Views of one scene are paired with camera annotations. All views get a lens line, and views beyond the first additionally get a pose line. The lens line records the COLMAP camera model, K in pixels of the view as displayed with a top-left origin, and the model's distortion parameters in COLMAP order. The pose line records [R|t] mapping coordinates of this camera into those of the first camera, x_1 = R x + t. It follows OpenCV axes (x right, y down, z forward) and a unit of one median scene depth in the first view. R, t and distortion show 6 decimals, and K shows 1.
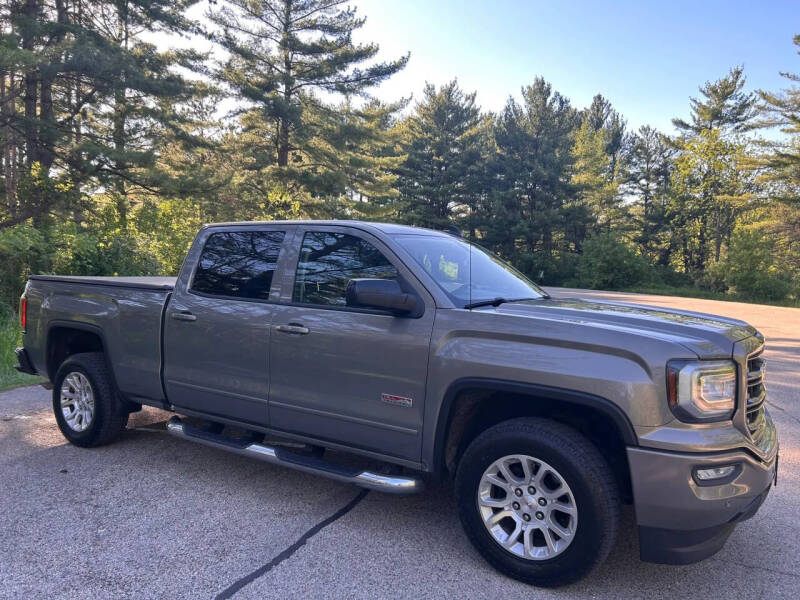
lens RADIAL K [[608.9, 0, 397.7], [0, 608.9, 301.6], [0, 0, 1]] dist [0.047382, -0.050020]
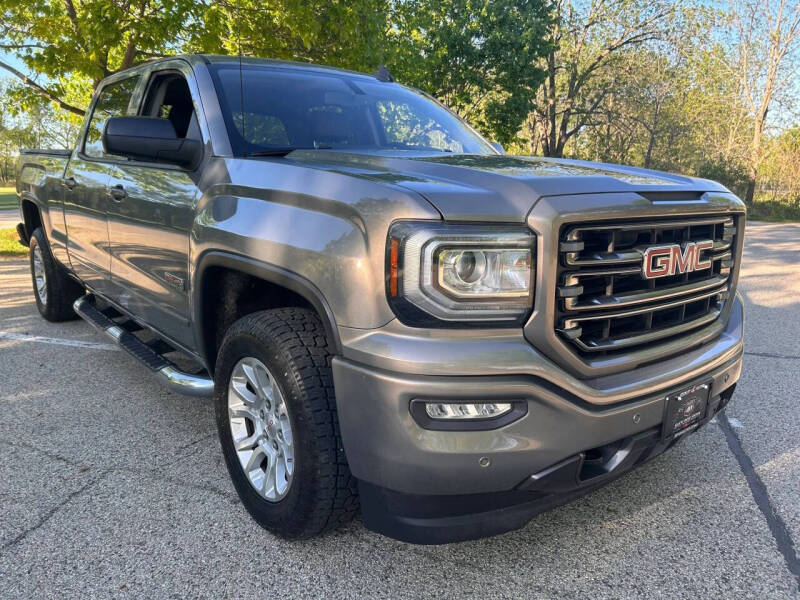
lens RADIAL K [[608.9, 0, 399.4], [0, 608.9, 299.3], [0, 0, 1]] dist [0.047382, -0.050020]
pose [[0.952706, 0.056234, -0.298646, 0.492877], [-0.009671, 0.987843, 0.155155, 0.061373], [0.303740, -0.144929, 0.941667, 0.340116]]
